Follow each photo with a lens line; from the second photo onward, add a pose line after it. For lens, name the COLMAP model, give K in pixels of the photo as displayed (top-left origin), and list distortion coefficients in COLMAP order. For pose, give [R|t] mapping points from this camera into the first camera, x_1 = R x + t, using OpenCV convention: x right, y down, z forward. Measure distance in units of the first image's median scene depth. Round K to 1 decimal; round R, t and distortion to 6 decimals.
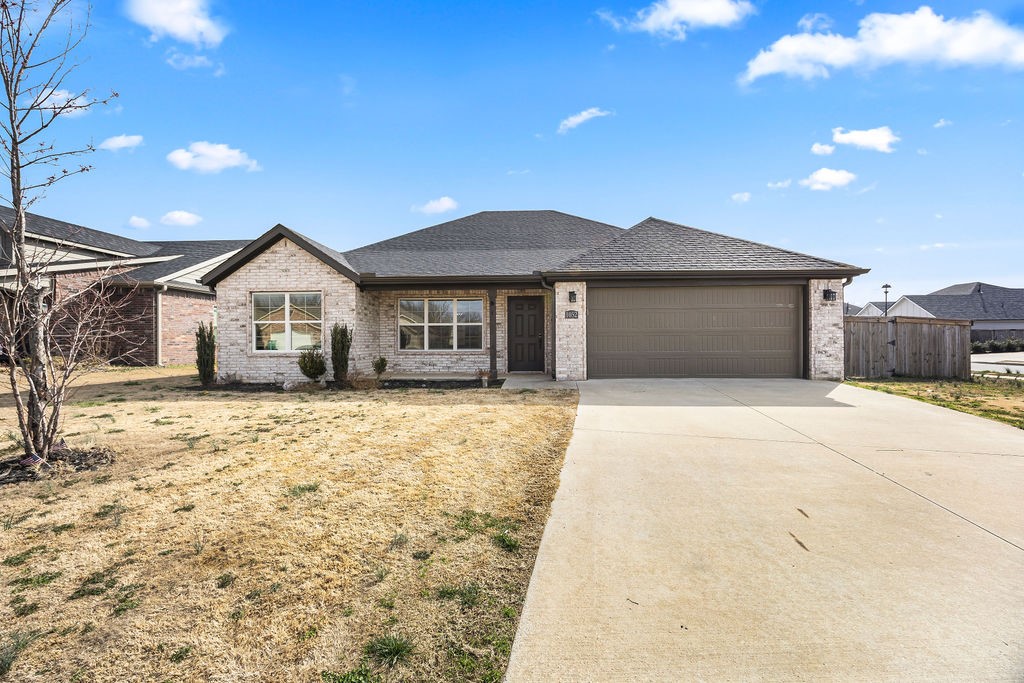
lens RADIAL K [[392.9, 0, 504.9], [0, 392.9, 335.3], [0, 0, 1]] dist [-0.001652, -0.000082]
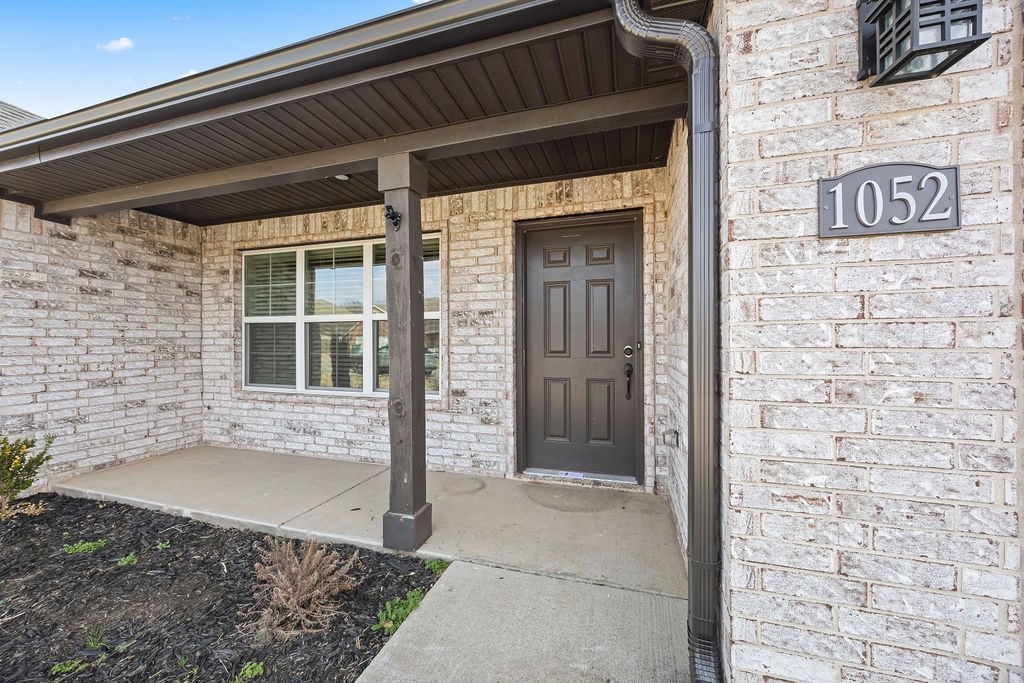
lens RADIAL K [[392.9, 0, 504.9], [0, 392.9, 335.3], [0, 0, 1]] dist [-0.001652, -0.000082]
pose [[0.967383, -0.002338, -0.253307, 0.075144], [0.001786, 0.999996, -0.002411, -0.011564], [0.253312, 0.001880, 0.967383, 0.700066]]
